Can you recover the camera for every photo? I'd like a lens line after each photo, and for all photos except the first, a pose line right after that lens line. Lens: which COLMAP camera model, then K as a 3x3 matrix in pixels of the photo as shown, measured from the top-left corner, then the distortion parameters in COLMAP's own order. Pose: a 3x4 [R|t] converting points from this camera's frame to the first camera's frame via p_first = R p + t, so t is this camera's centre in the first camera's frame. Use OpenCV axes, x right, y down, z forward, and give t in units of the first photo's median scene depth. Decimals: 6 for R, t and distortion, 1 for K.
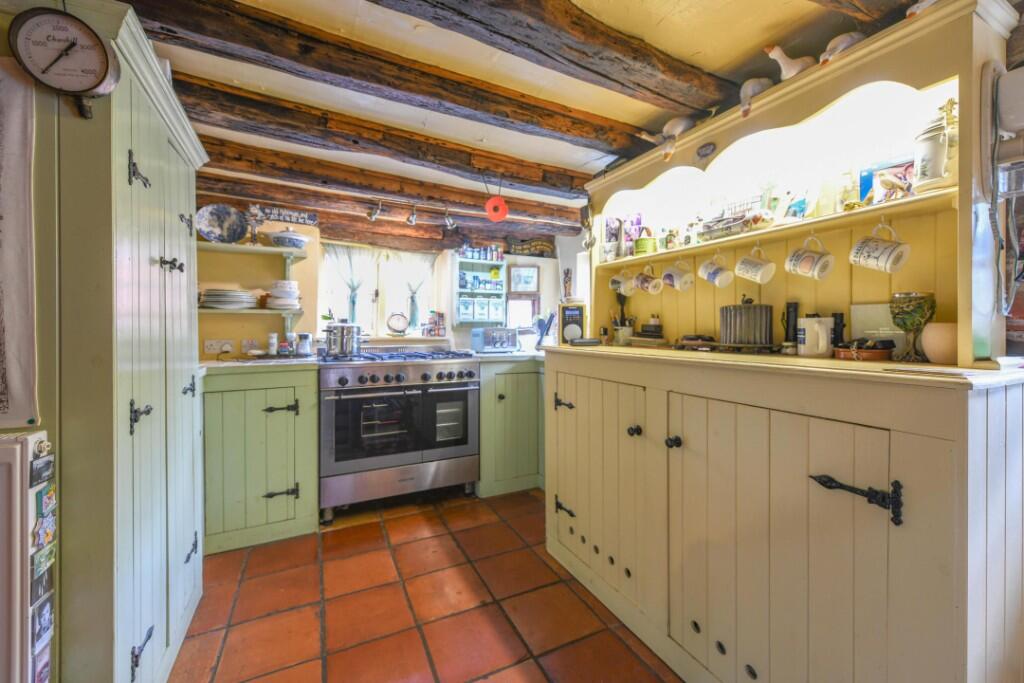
lens RADIAL K [[411.7, 0, 559.0], [0, 411.7, 331.3], [0, 0, 1]] dist [-0.003144, -0.001853]
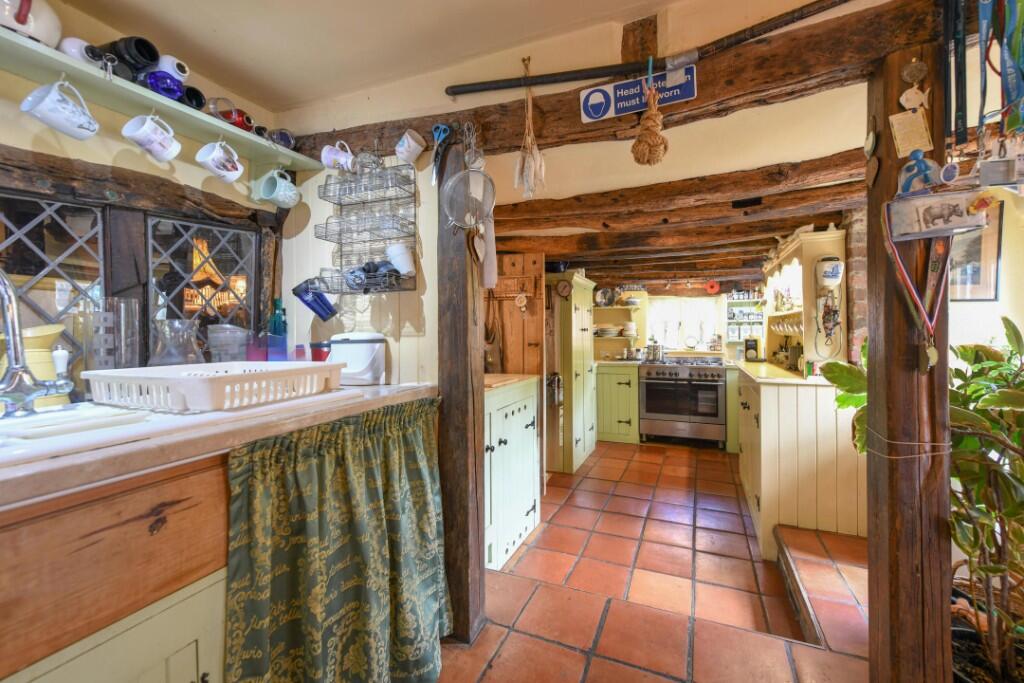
lens RADIAL K [[411.7, 0, 513.9], [0, 411.7, 335.9], [0, 0, 1]] dist [-0.003144, -0.001853]
pose [[0.576392, -0.001445, -0.817172, 0.773270], [0.003418, 0.999994, 0.000642, -0.069006], [0.817166, -0.003163, 0.576394, -0.740721]]
